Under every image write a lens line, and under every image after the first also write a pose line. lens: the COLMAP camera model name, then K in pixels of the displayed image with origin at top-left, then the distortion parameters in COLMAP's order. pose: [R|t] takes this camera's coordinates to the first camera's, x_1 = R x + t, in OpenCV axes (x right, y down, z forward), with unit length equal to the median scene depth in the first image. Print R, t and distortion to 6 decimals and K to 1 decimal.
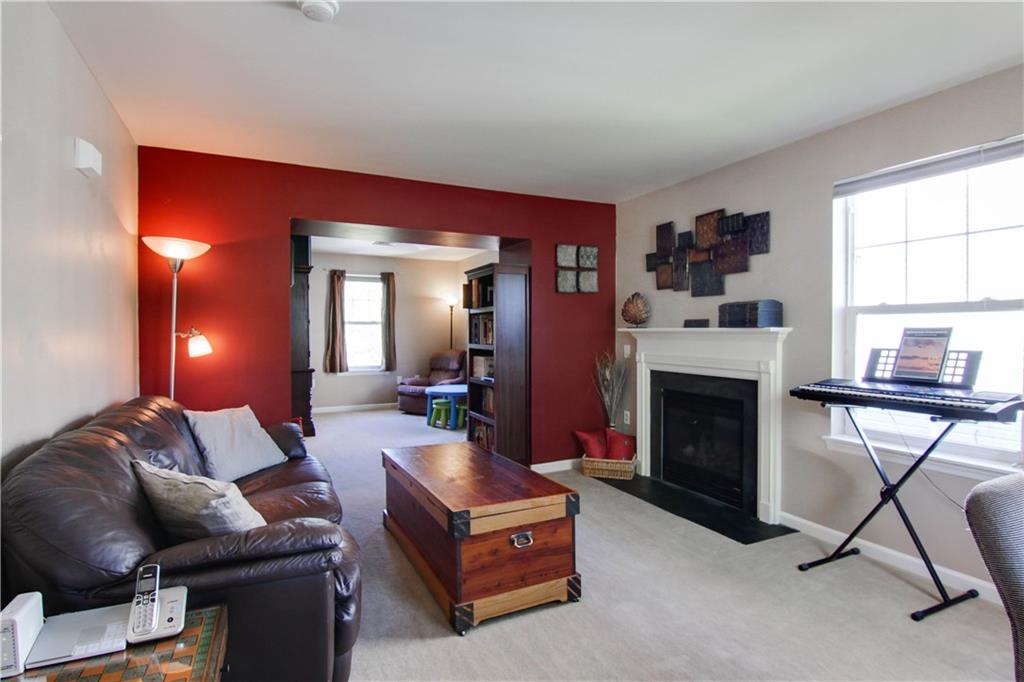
lens RADIAL K [[517.1, 0, 508.3], [0, 517.1, 338.5], [0, 0, 1]] dist [-0.008673, -0.009983]
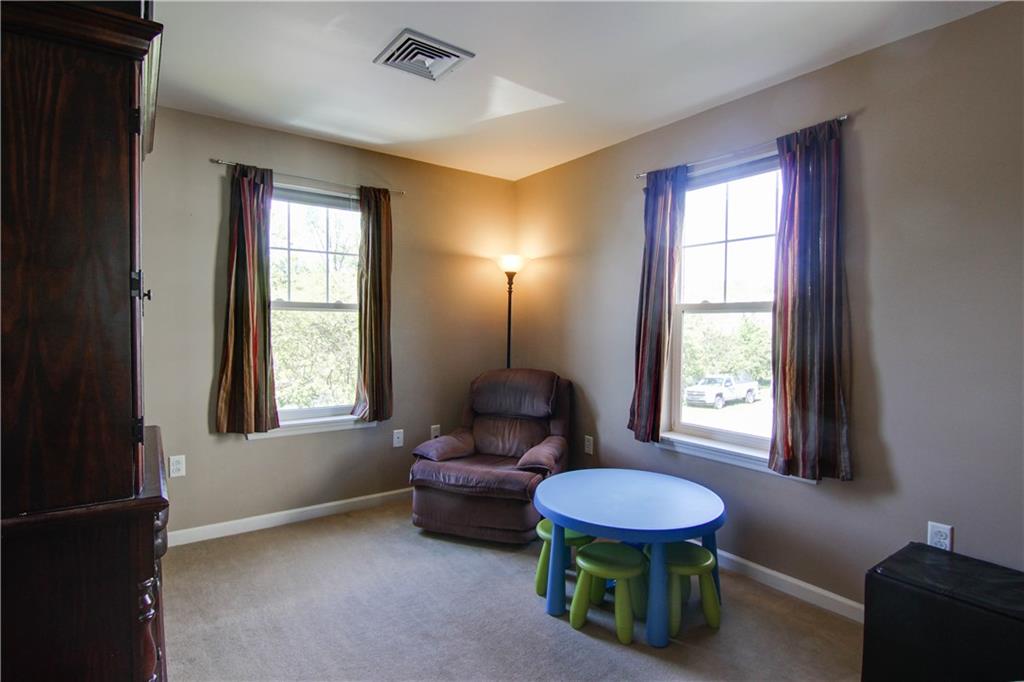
lens RADIAL K [[517.1, 0, 504.3], [0, 517.1, 337.1], [0, 0, 1]] dist [-0.008673, -0.009983]
pose [[0.985335, 0.007040, 0.170486, -0.201018], [-0.009101, 0.999895, 0.011310, -0.011285], [-0.170389, -0.012696, 0.985295, 0.565308]]
